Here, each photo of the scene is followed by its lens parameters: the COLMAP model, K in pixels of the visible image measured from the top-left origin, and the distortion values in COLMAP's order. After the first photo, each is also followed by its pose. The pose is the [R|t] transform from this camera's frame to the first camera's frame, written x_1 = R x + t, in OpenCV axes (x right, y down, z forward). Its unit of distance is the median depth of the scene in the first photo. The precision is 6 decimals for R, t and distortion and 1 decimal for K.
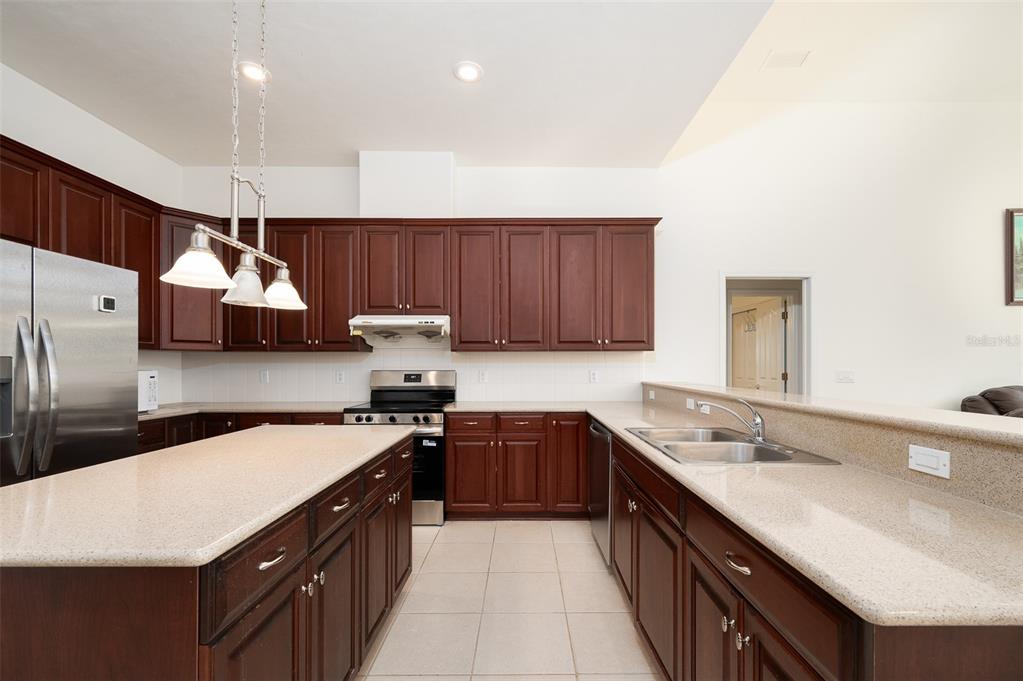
lens RADIAL K [[423.3, 0, 523.7], [0, 423.3, 363.9], [0, 0, 1]] dist [0.000054, 0.000030]
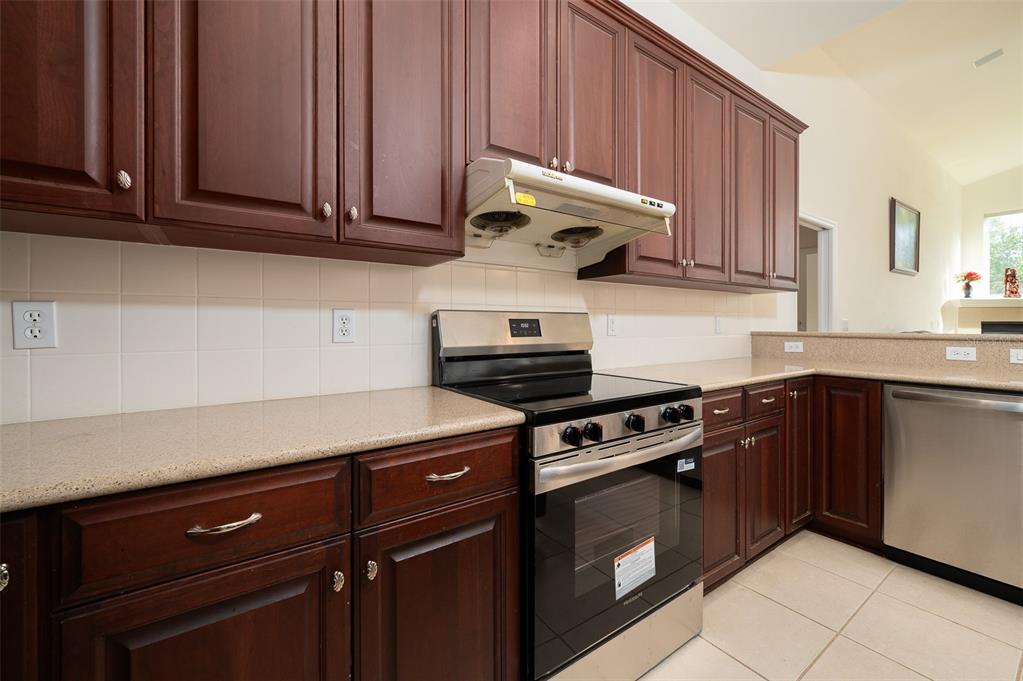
lens RADIAL K [[425.3, 0, 537.1], [0, 425.3, 328.5], [0, 0, 1]] dist [0.000506, 0.000024]
pose [[0.806526, -0.006064, 0.591168, -0.577619], [0.002282, 0.999972, 0.007144, 0.033709], [-0.591195, -0.004413, 0.806517, 0.674618]]
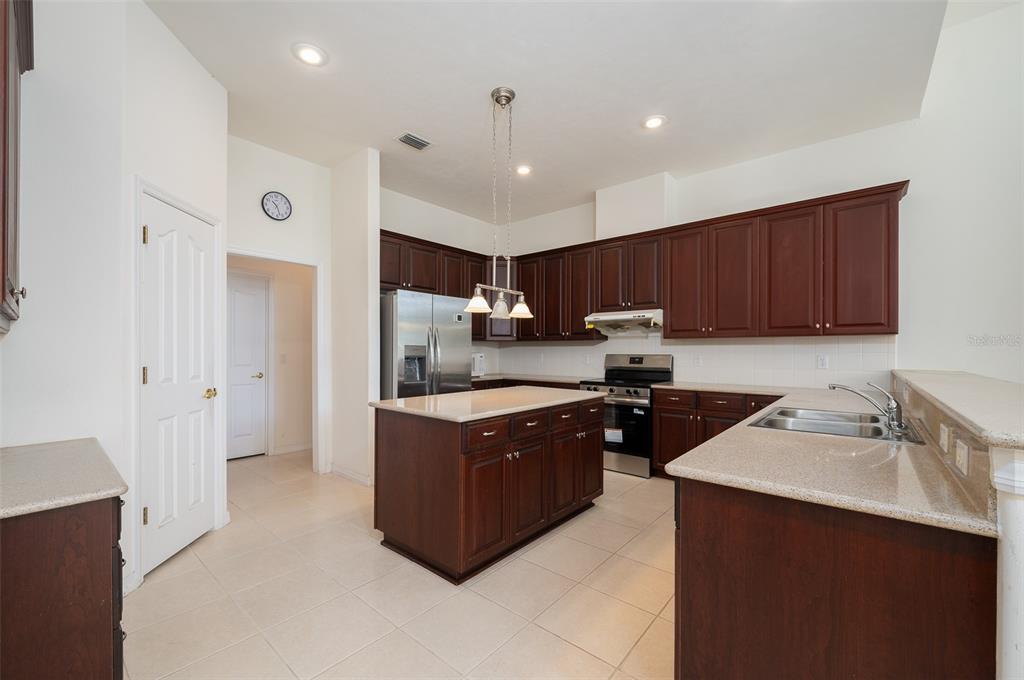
lens RADIAL K [[419.6, 0, 512.9], [0, 419.6, 347.9], [0, 0, 1]] dist [0.000604, -0.000030]
pose [[0.763610, -0.003447, -0.645669, 0.281930], [0.000887, 0.999990, -0.004289, 0.001002], [0.645677, 0.002702, 0.763606, -0.192044]]
